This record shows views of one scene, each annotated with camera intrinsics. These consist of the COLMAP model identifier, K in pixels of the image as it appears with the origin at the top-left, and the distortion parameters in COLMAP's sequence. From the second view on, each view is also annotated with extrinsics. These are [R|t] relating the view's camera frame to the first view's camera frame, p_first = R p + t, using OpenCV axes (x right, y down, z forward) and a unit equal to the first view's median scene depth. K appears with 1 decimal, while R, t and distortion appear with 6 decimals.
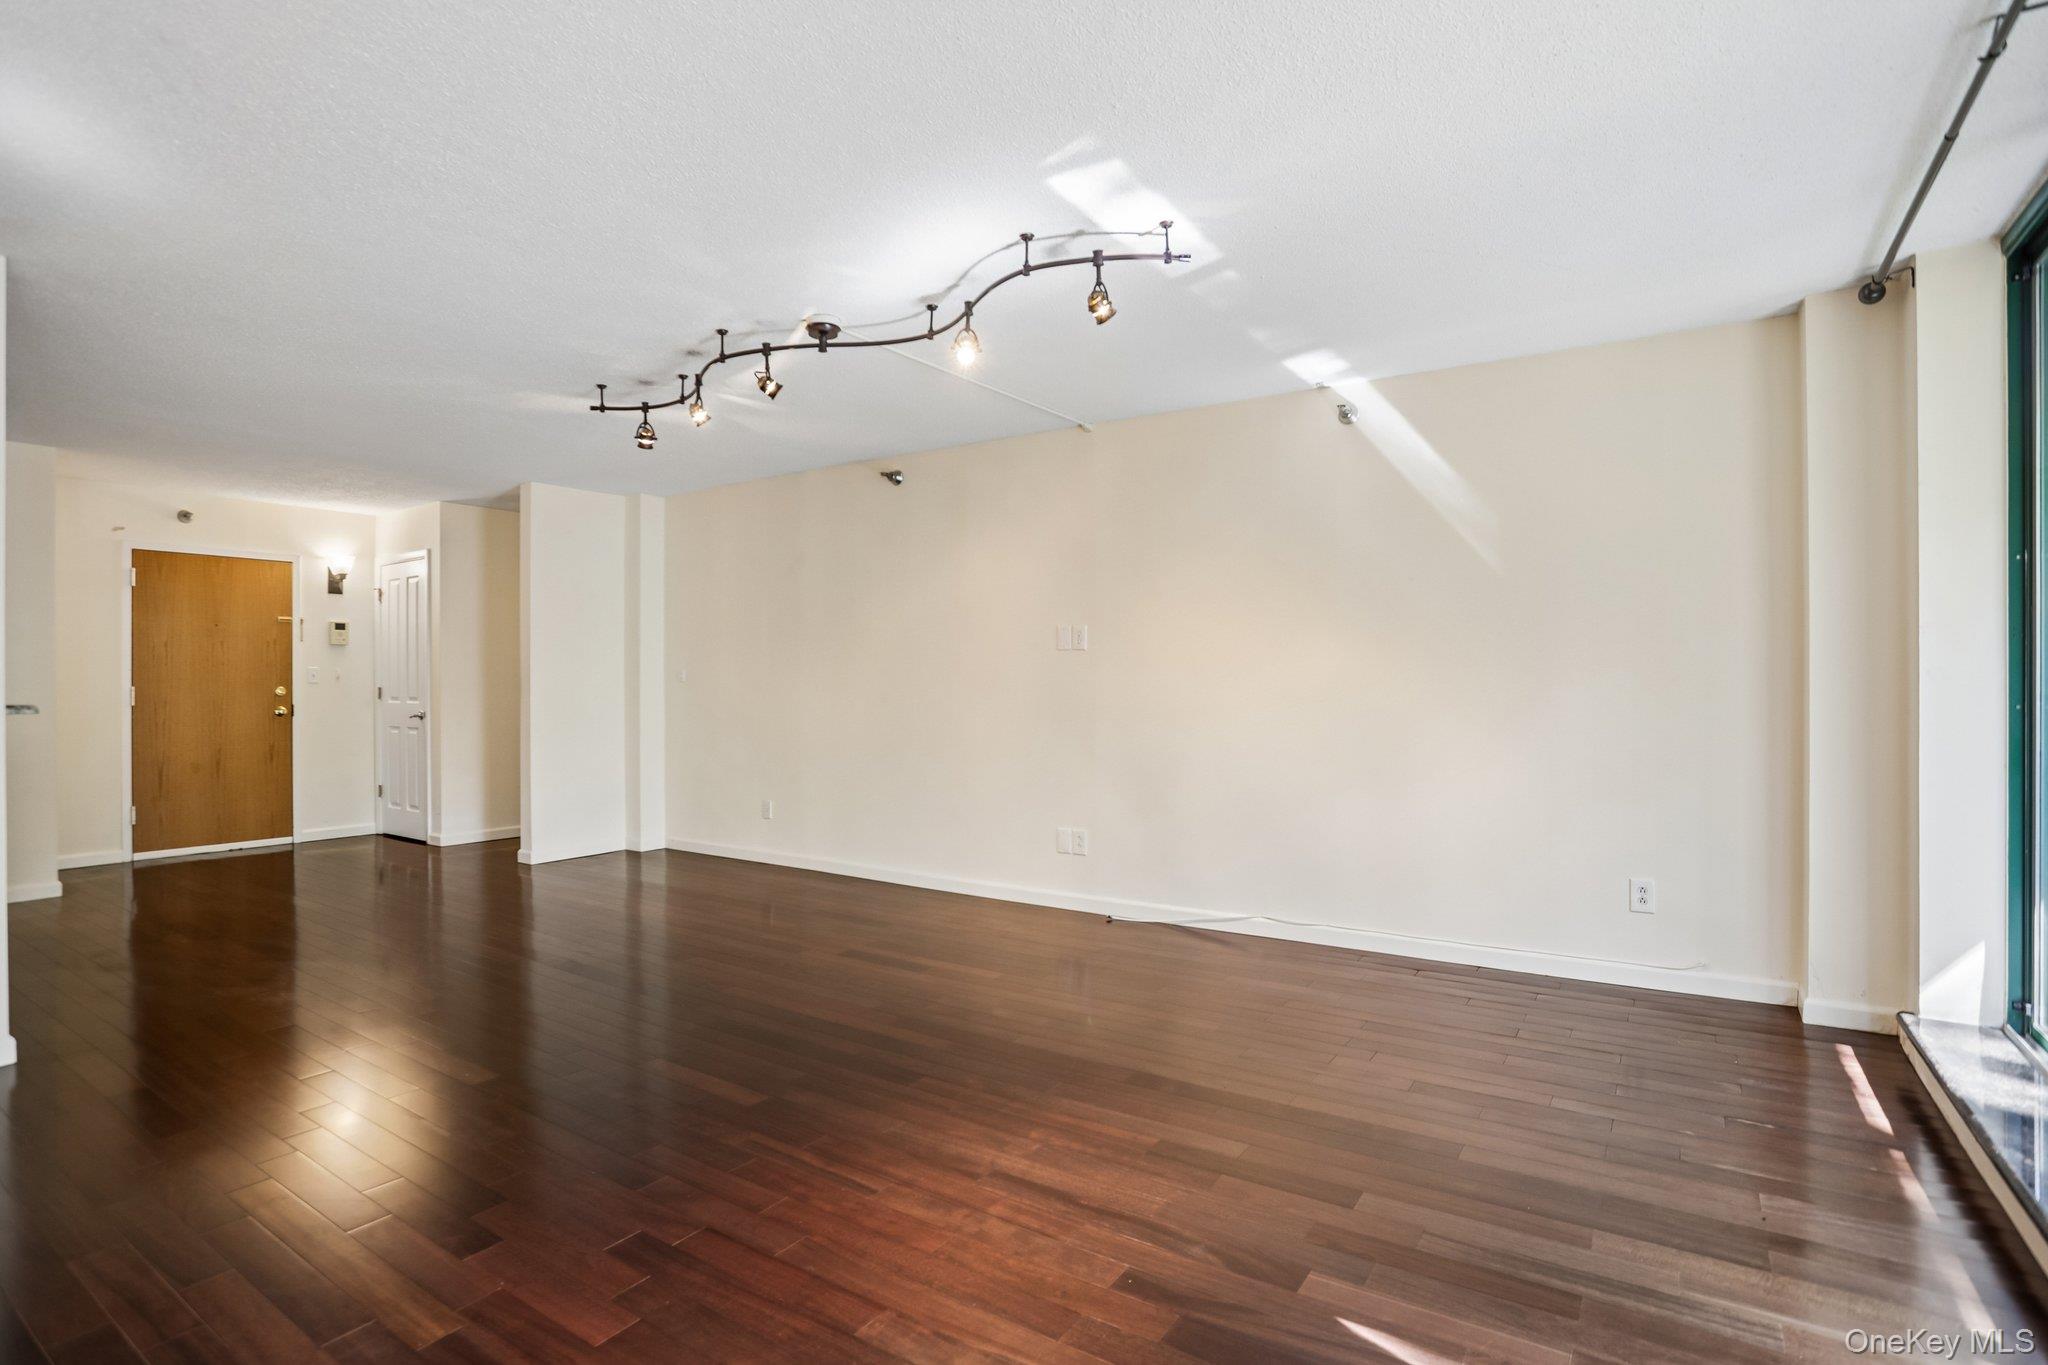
lens RADIAL K [[1009.6, 0, 1018.8], [0, 1009.6, 682.5], [0, 0, 1]] dist [-0.076669, 0.033614]
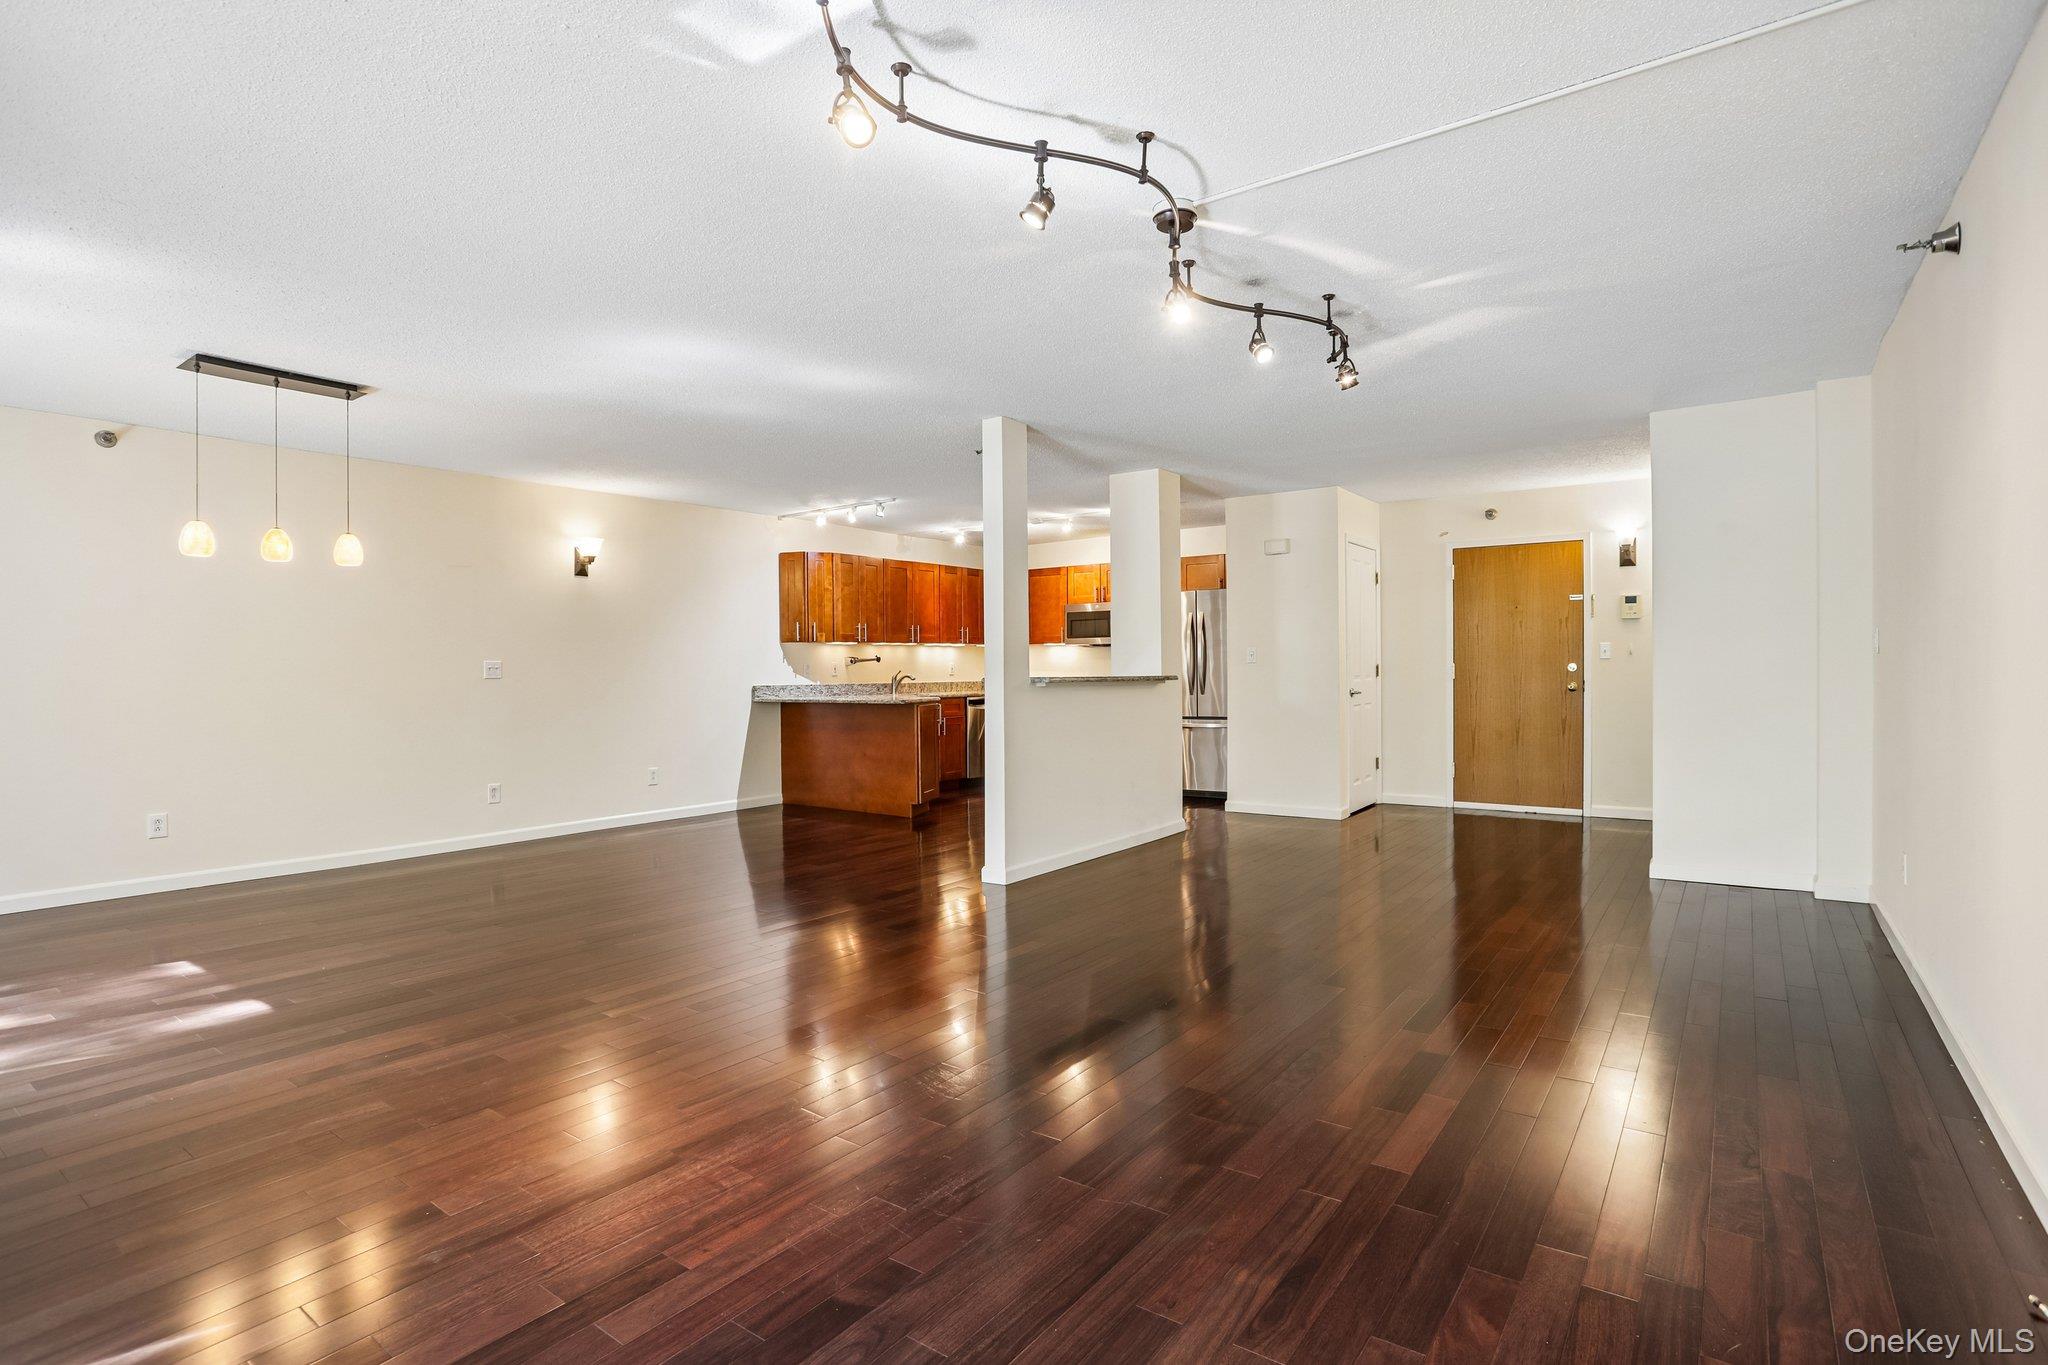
lens RADIAL K [[1009.6, 0, 1018.8], [0, 1009.6, 682.5], [0, 0, 1]] dist [-0.076669, 0.033614]
pose [[-0.040861, 0.018985, -0.998984, 0.341807], [0.009930, 0.999778, 0.018594, -0.000238], [0.999116, -0.009160, -0.041040, 0.502627]]
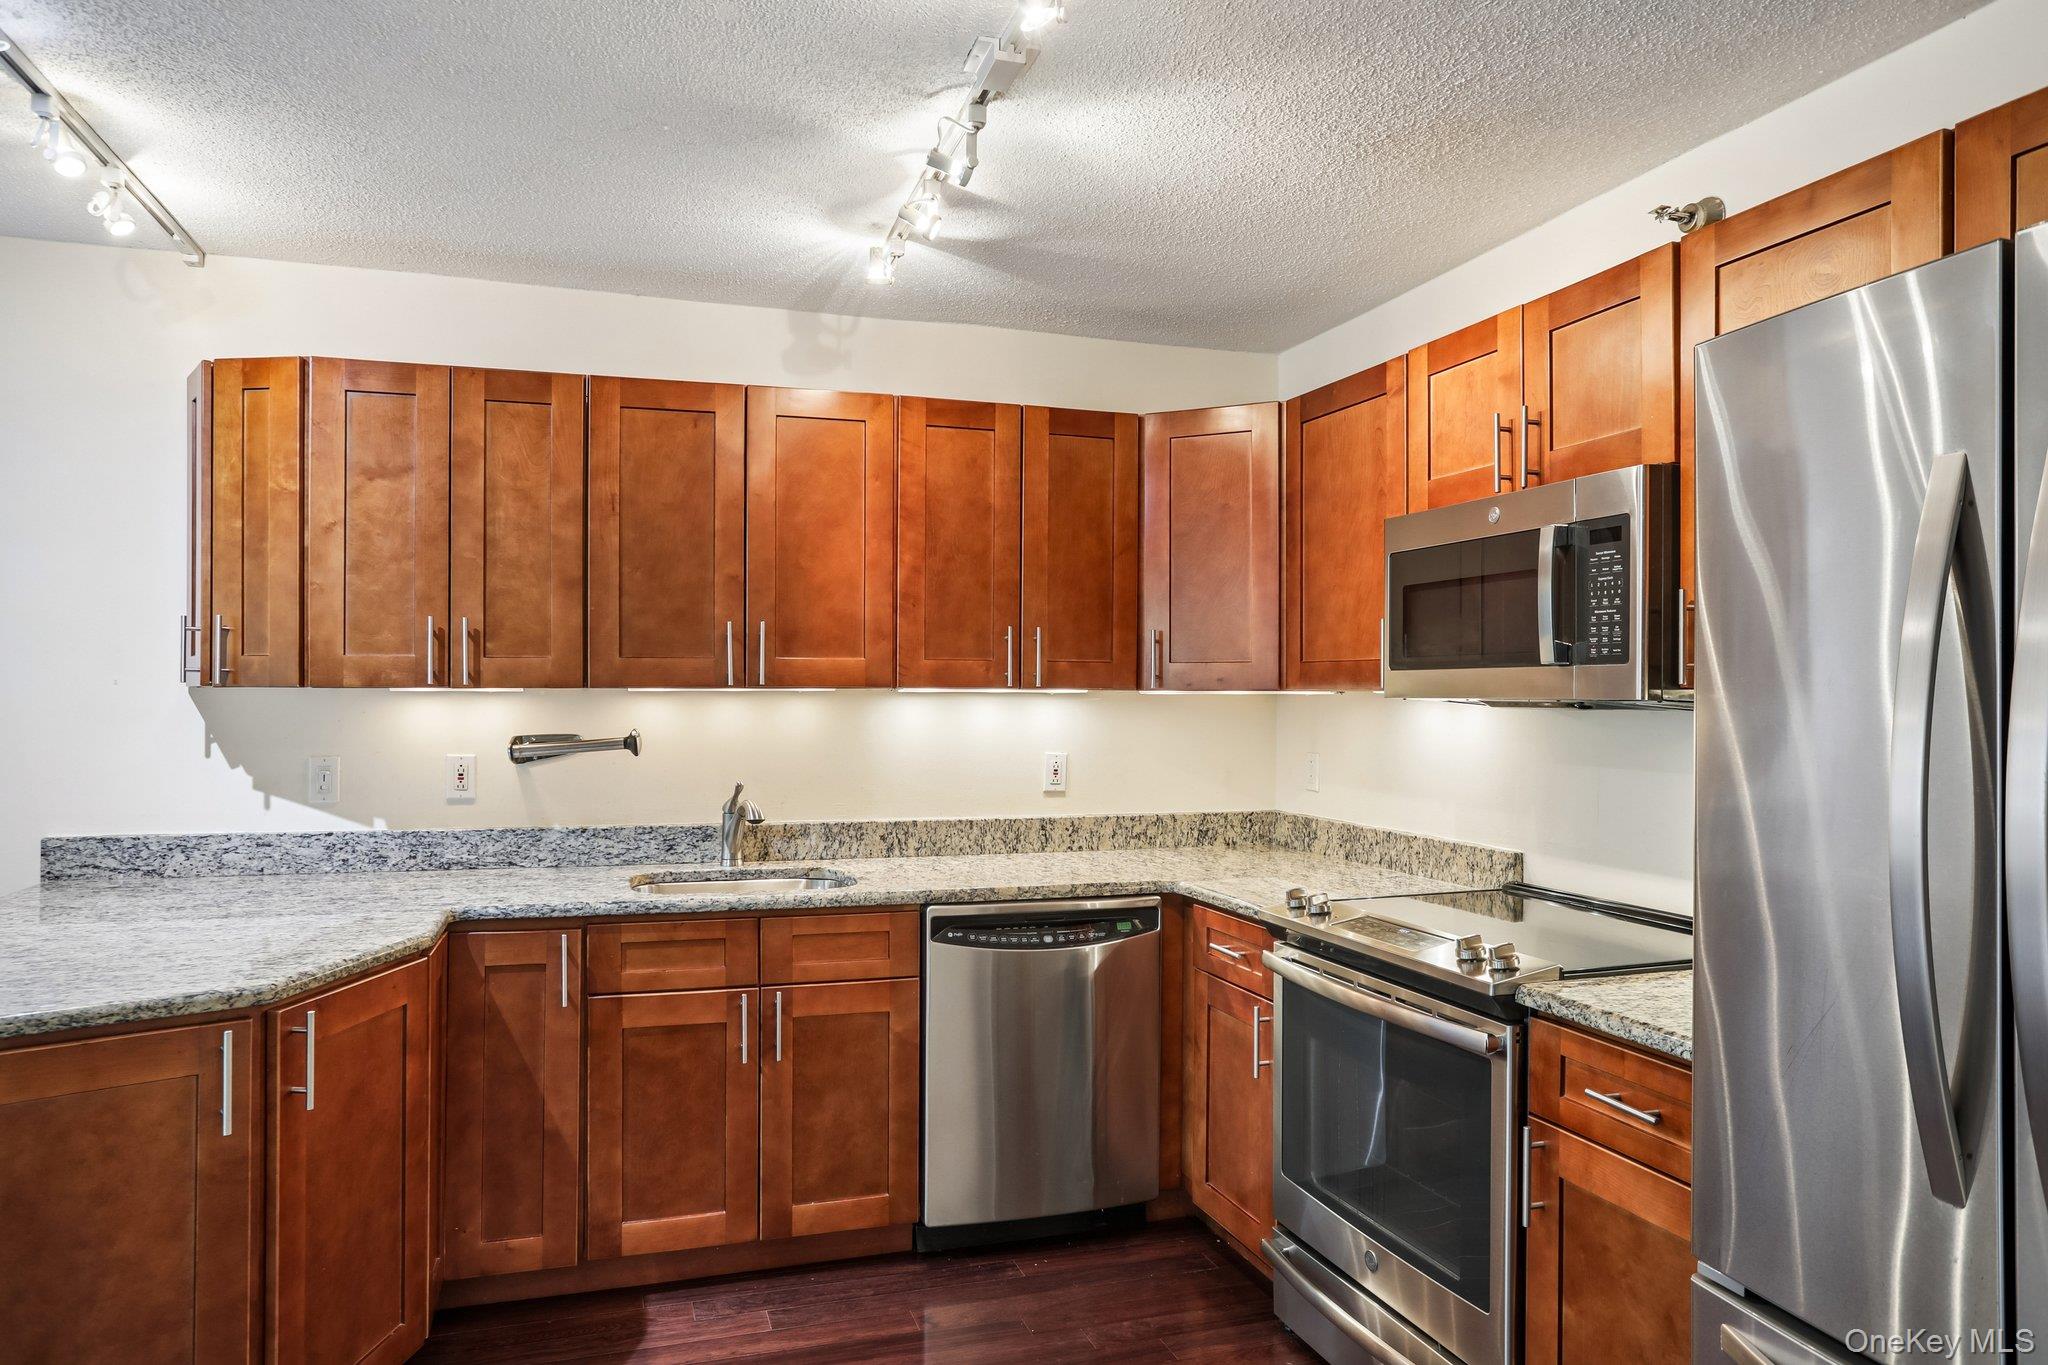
lens RADIAL K [[1314.7, 0, 1024.0], [0, 1314.7, 682.5], [0, 0, 1]] dist [-0.036955, 0.003324]
pose [[-0.614630, -0.005174, -0.788798, -0.784806], [-0.001986, 0.999985, -0.005012, -0.031581], [0.788813, -0.001514, -0.614632, 0.693682]]
